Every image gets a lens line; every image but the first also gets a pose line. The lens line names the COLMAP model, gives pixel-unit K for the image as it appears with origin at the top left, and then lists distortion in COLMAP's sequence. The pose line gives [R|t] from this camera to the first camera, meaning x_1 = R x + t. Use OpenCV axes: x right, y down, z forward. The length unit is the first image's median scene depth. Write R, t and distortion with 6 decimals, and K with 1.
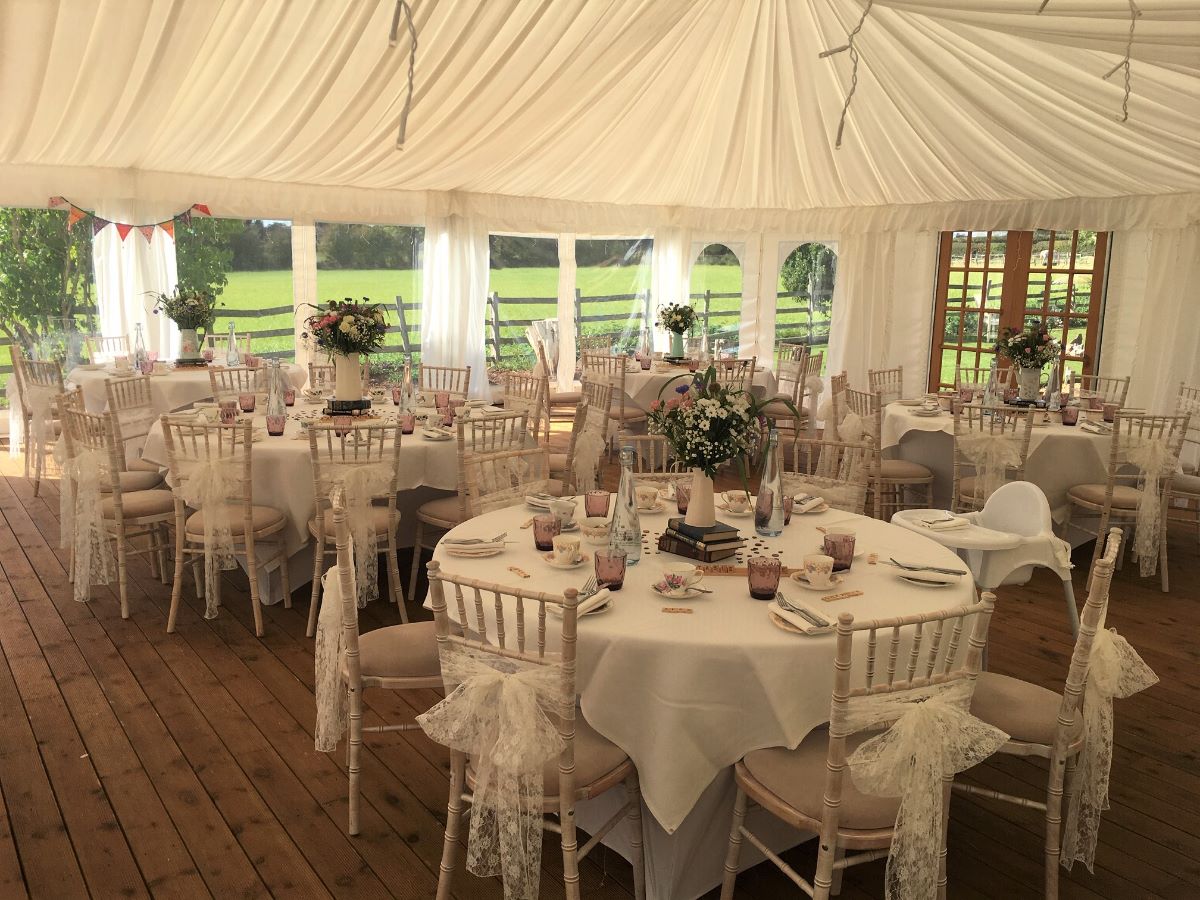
lens RADIAL K [[999.3, 0, 604.8], [0, 999.3, 441.4], [0, 0, 1]] dist [0.027240, -0.018682]
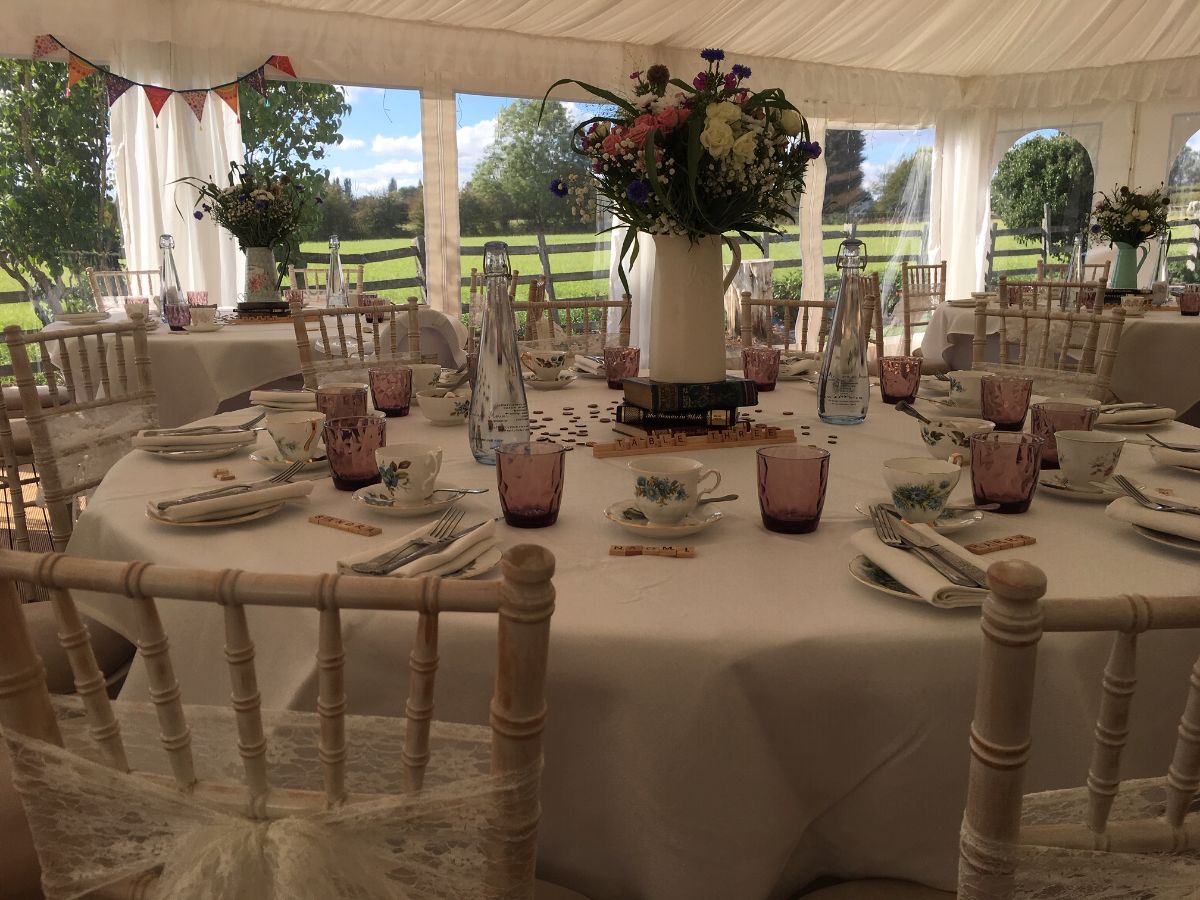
lens RADIAL K [[999.3, 0, 597.9], [0, 999.3, 457.7], [0, 0, 1]] dist [0.027240, -0.018682]
pose [[0.995797, -0.001703, -0.091568, -0.170404], [0.005906, 0.998940, 0.045641, -0.020590], [0.091393, -0.045990, 0.994752, 0.441258]]
